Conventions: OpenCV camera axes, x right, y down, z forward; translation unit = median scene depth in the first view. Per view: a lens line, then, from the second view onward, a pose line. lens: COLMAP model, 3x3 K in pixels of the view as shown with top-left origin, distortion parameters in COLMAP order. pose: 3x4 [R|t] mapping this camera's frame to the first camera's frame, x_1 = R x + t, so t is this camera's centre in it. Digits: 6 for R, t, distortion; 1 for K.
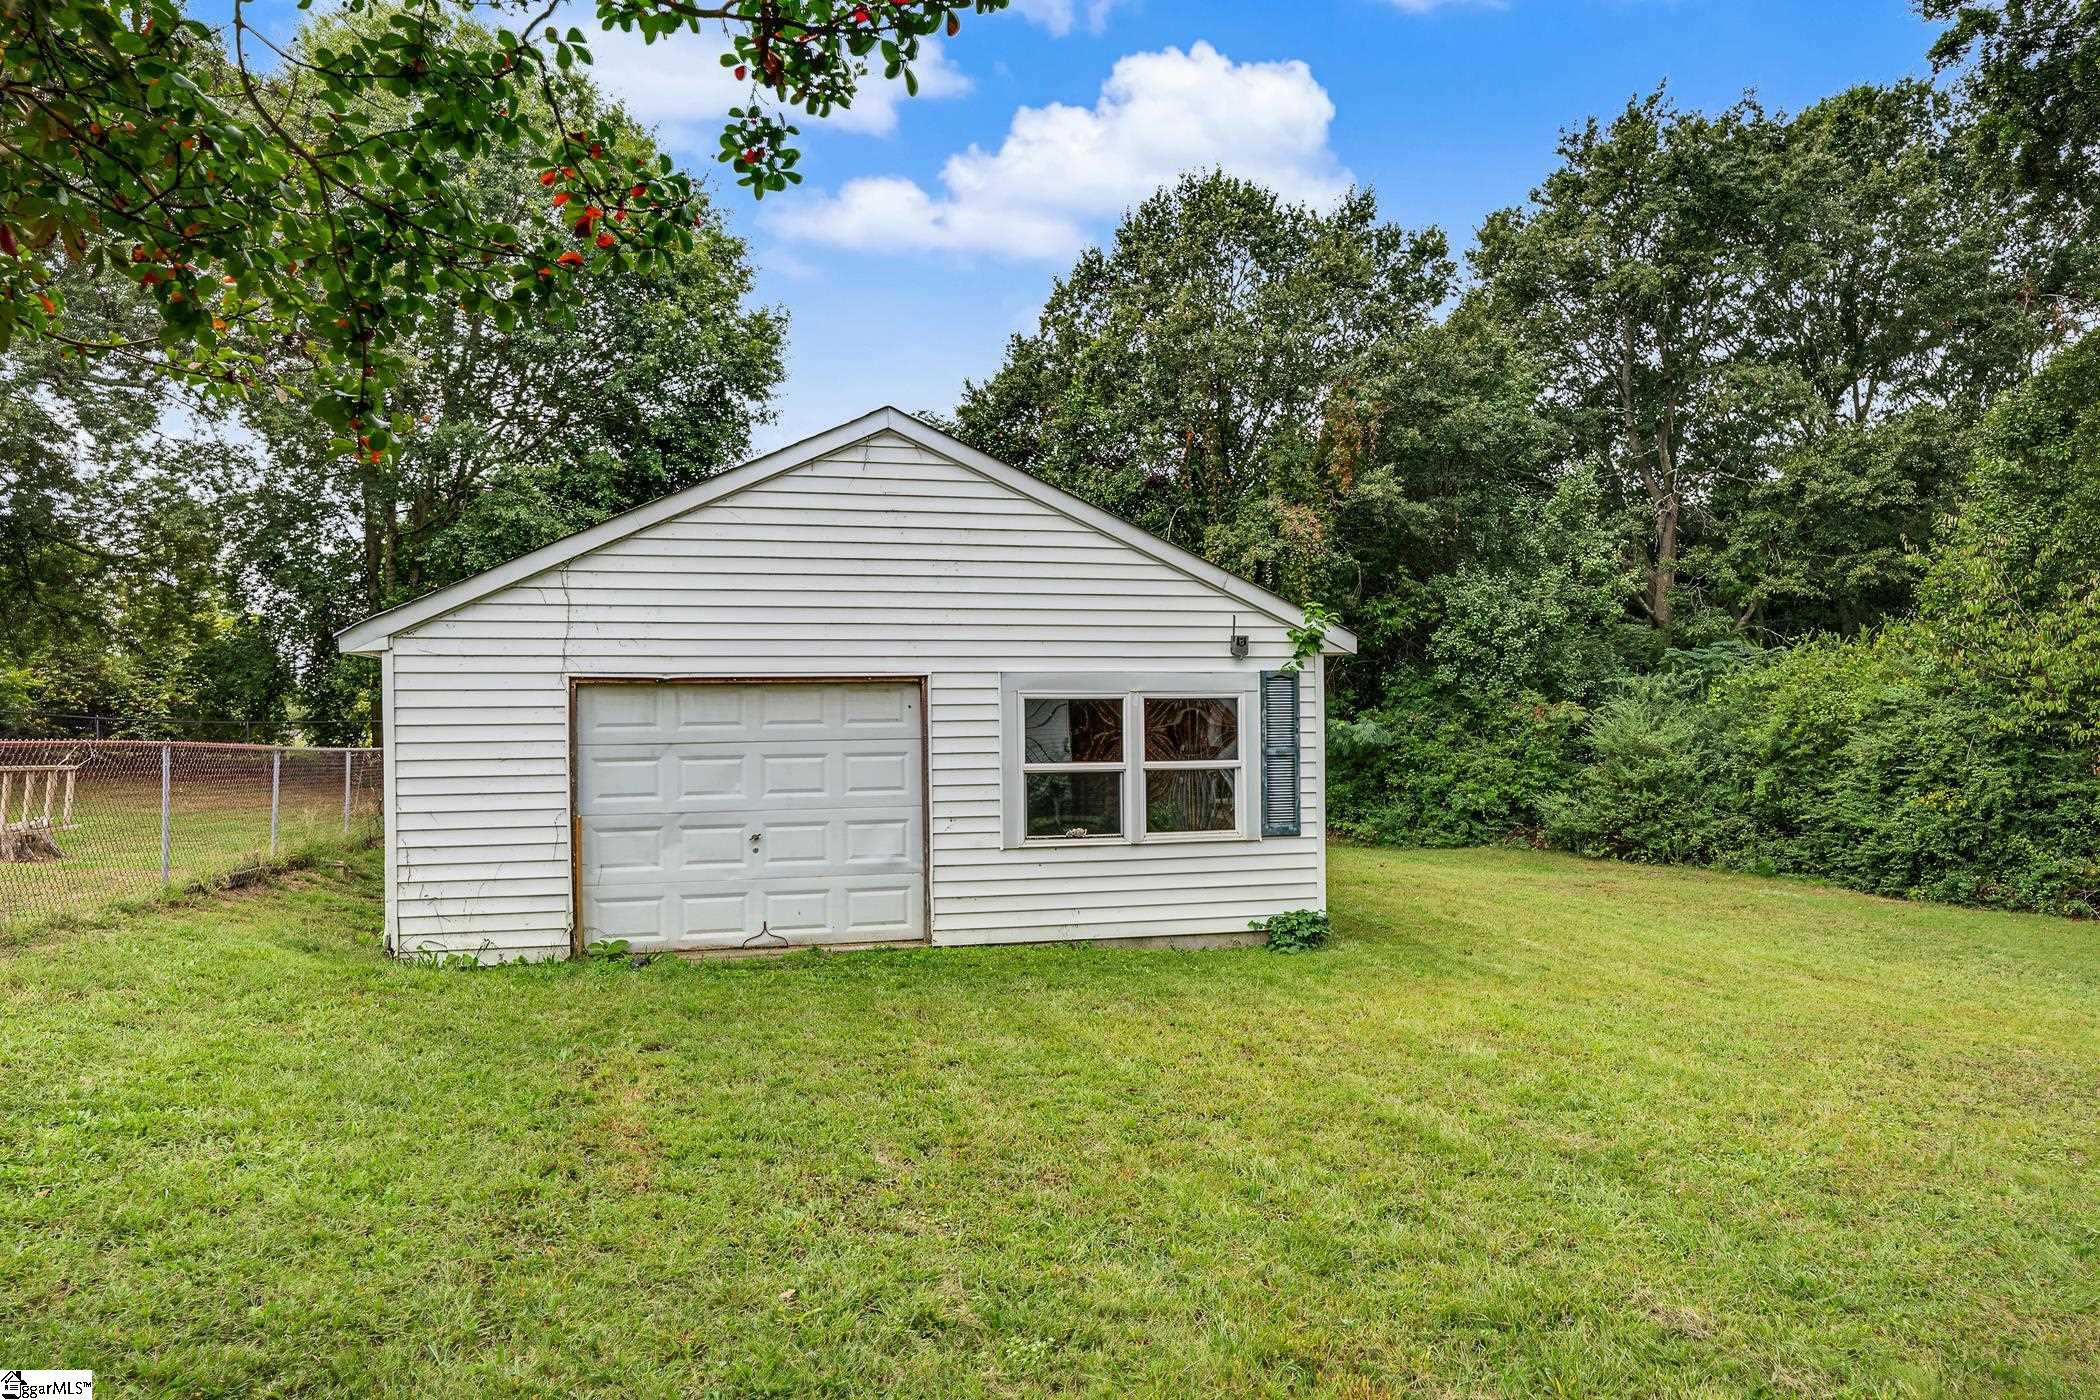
lens RADIAL K [[1401.3, 0, 1049.3], [0, 1401.3, 718.5], [0, 0, 1]] dist [-0.009002, 0.001267]
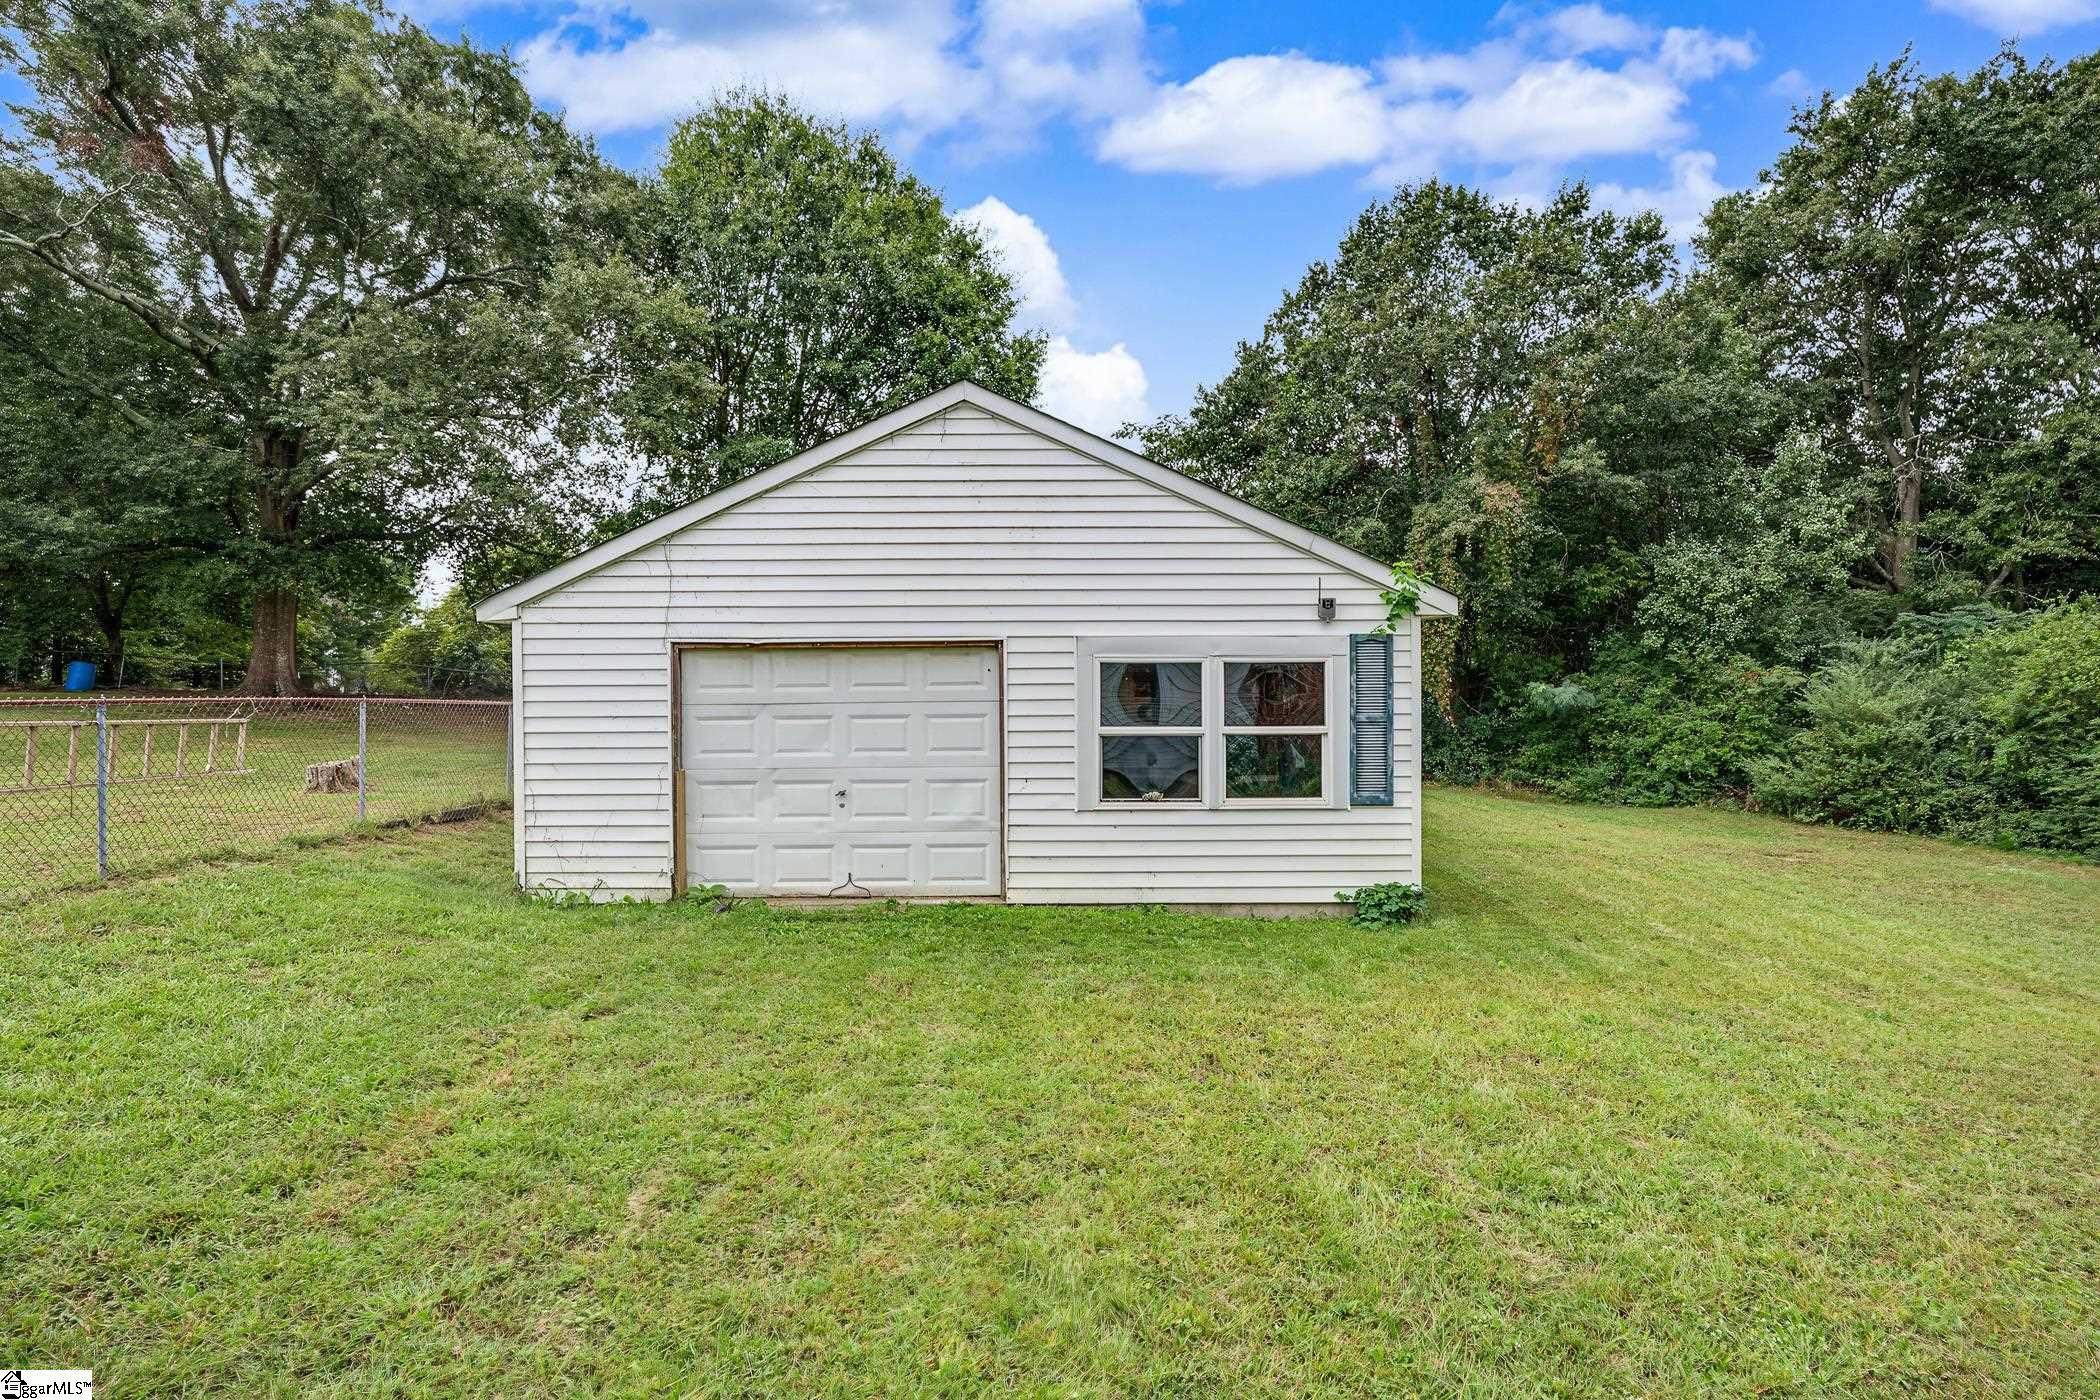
lens RADIAL K [[1145.3, 0, 1044.6], [0, 1145.3, 686.3], [0, 0, 1]] dist [-0.005892, 0.005024]
pose [[0.970369, 0.006270, -0.241548, 0.138457], [-0.004707, 0.999964, 0.007048, -0.002607], [0.241584, -0.005703, 0.970363, 0.183682]]
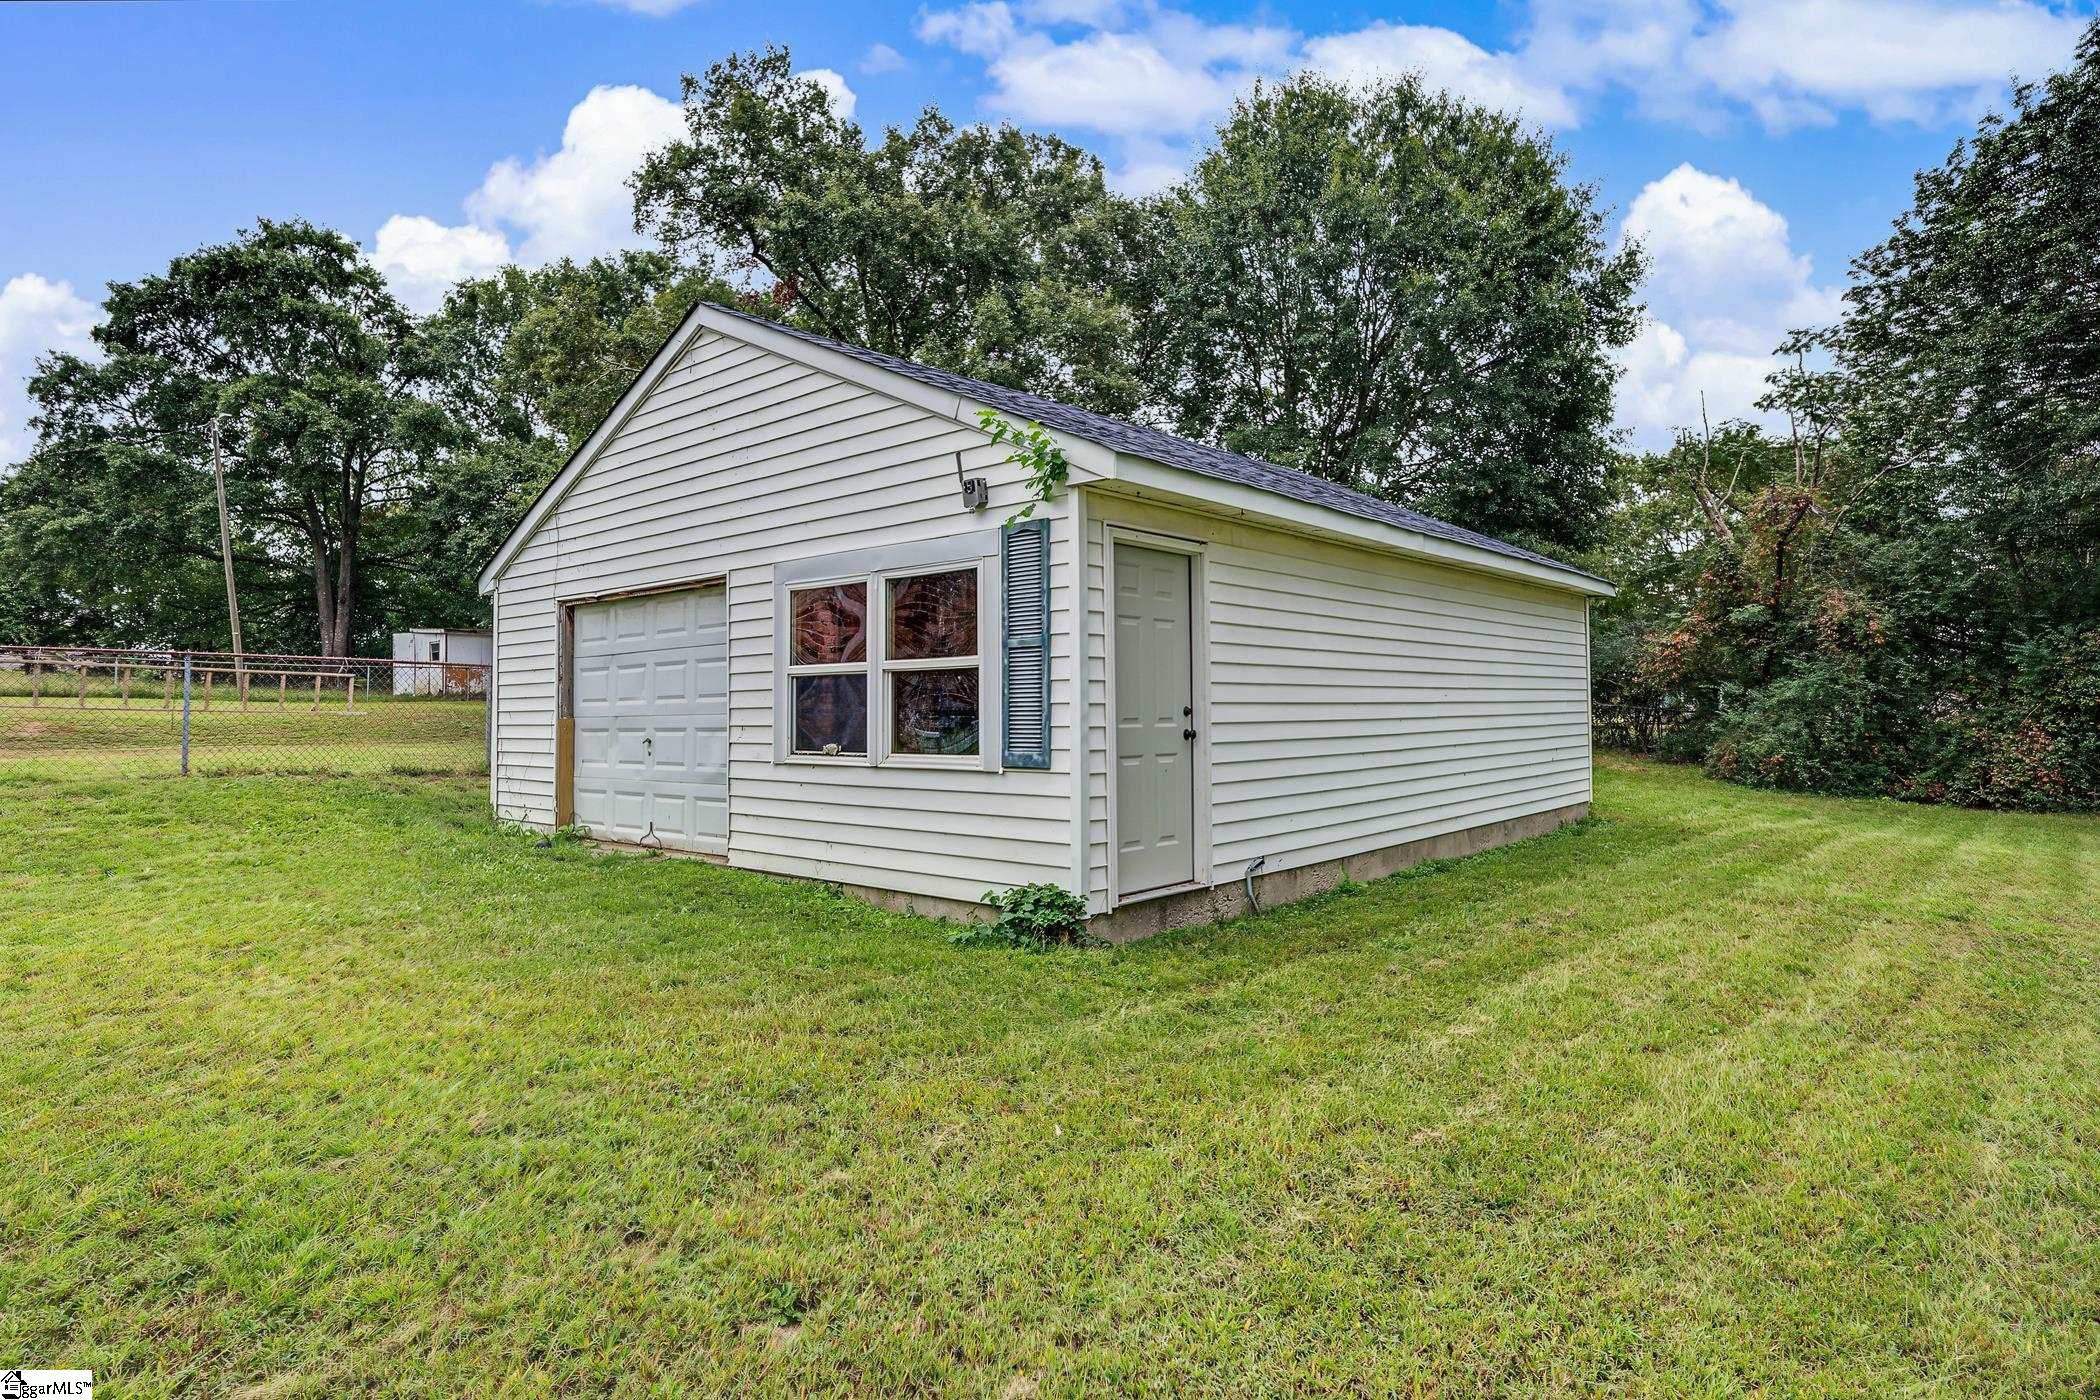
lens RADIAL K [[1145.3, 0, 1049.8], [0, 1145.3, 670.7], [0, 0, 1]] dist [-0.005892, 0.005024]
pose [[0.570309, -0.026274, -0.821010, 0.627808], [0.003862, 0.999563, -0.029305, 0.054146], [0.821421, 0.013542, 0.570161, 0.705364]]
